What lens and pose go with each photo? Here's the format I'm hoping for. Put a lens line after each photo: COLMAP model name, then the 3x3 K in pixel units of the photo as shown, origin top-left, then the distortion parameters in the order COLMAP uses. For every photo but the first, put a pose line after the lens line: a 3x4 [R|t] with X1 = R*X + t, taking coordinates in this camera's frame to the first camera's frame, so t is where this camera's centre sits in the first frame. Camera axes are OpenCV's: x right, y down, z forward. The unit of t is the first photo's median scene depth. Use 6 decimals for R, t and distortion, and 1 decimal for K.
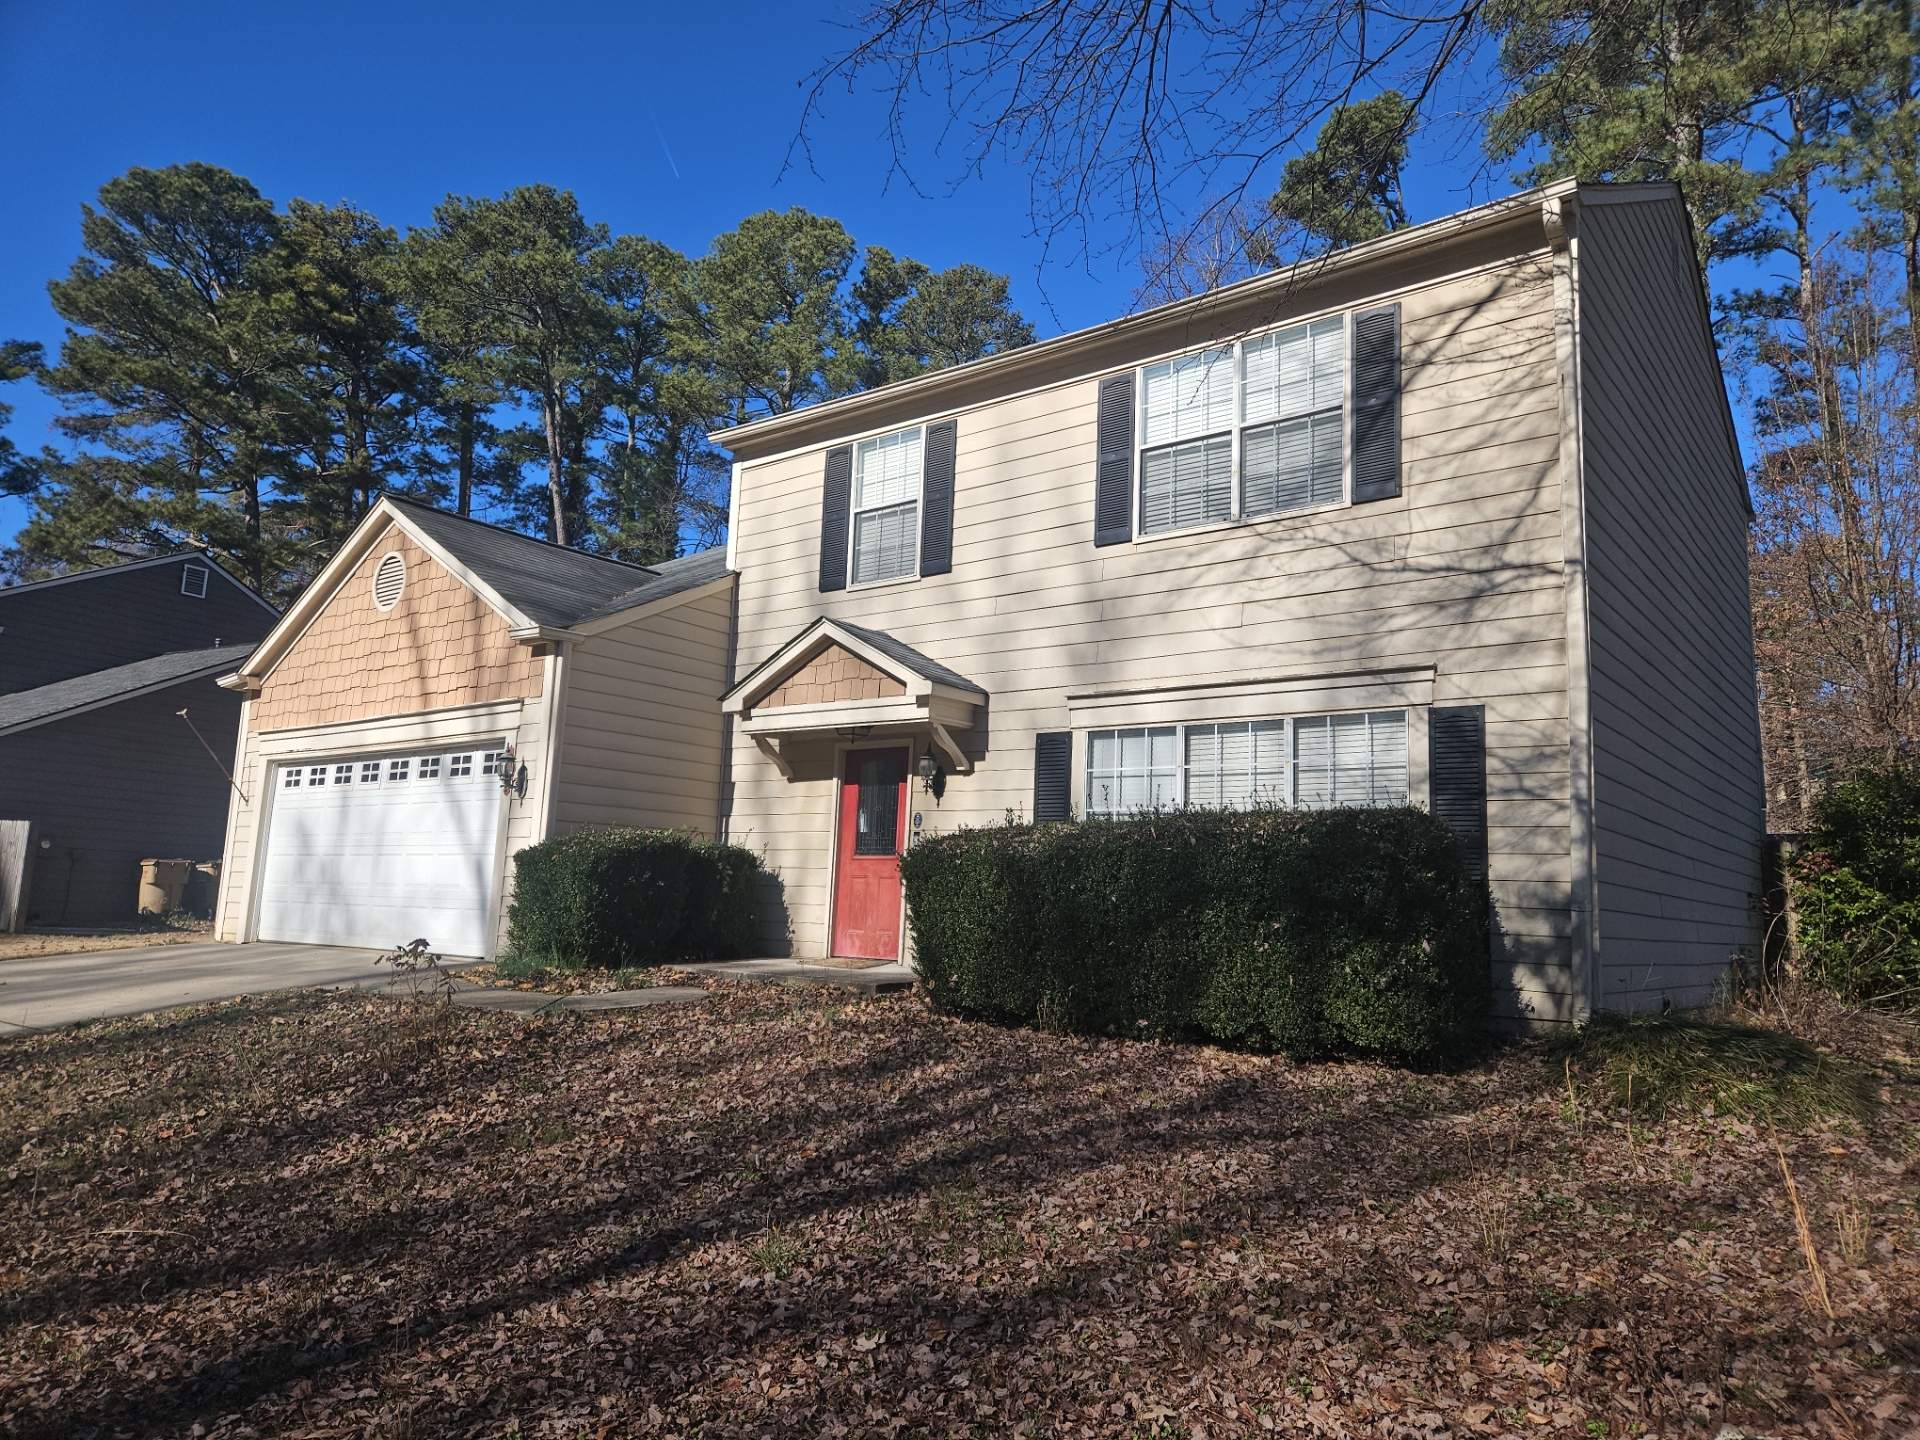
lens RADIAL K [[1295.8, 0, 949.7], [0, 1295.8, 723.4], [0, 0, 1]] dist [0.083599, -0.064503]
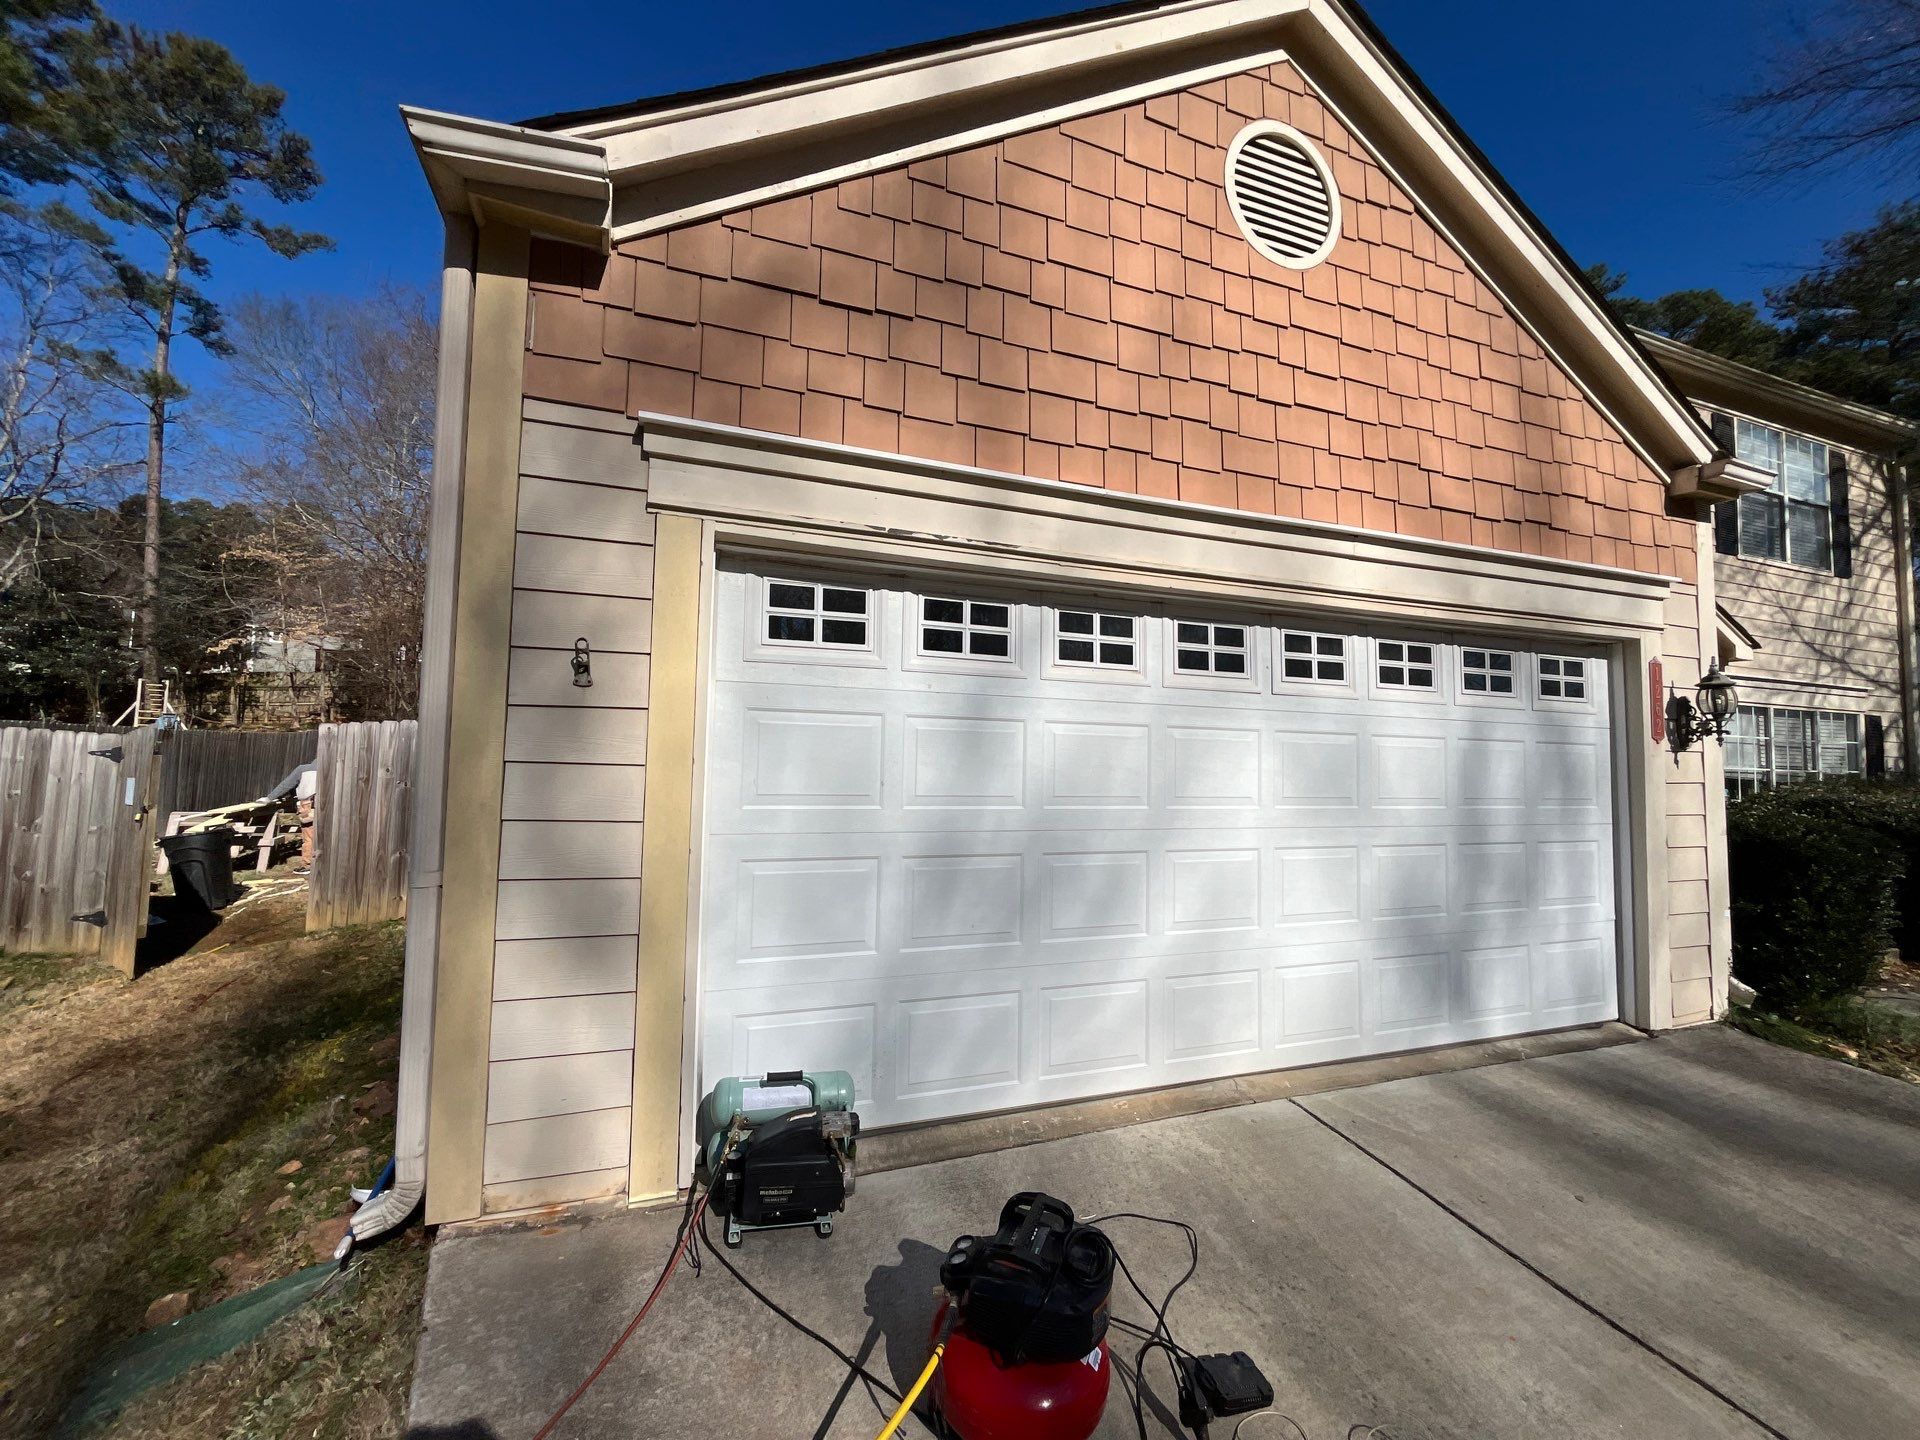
lens RADIAL K [[780.8, 0, 955.9], [0, 780.8, 720.3], [0, 0, 1]] dist [-0.004741, -0.000423]
pose [[0.520936, 0.018813, 0.853388, -0.901544], [-0.126360, 0.990442, 0.055300, 0.073388], [-0.844191, -0.136642, 0.518334, 1.229060]]
